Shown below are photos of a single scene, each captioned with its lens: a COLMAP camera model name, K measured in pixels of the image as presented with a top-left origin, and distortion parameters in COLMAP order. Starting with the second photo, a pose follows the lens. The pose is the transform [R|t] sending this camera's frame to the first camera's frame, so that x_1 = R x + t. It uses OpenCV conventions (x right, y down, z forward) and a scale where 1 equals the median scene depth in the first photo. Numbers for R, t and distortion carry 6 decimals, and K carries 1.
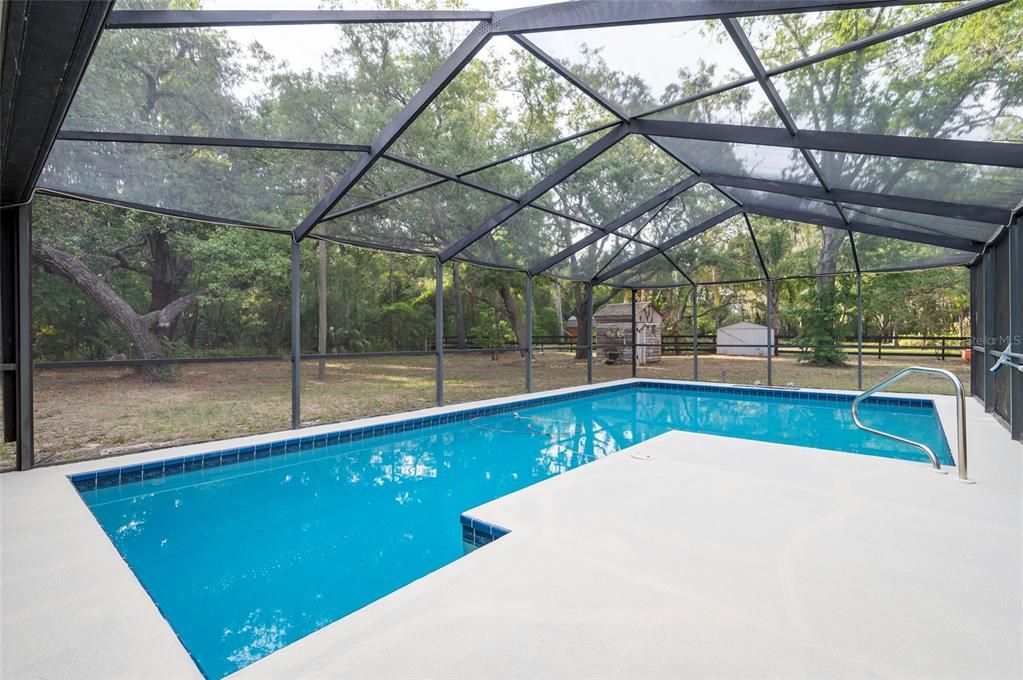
lens RADIAL K [[469.7, 0, 512.2], [0, 469.7, 337.5], [0, 0, 1]] dist [0.000273, -0.000001]
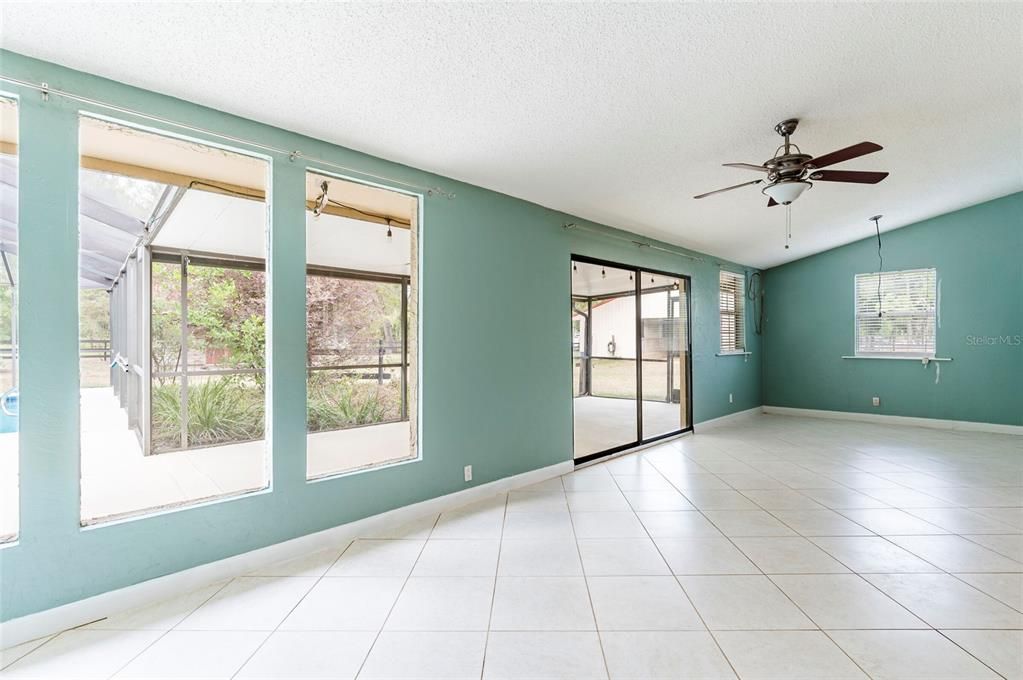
lens RADIAL K [[469.7, 0, 512.2], [0, 469.7, 337.5], [0, 0, 1]] dist [0.000273, -0.000001]
pose [[0.125177, 0.008127, 0.992101, -0.152591], [-0.004402, 0.999961, -0.007635, -0.008697], [-0.992125, -0.003412, 0.125208, -0.220823]]
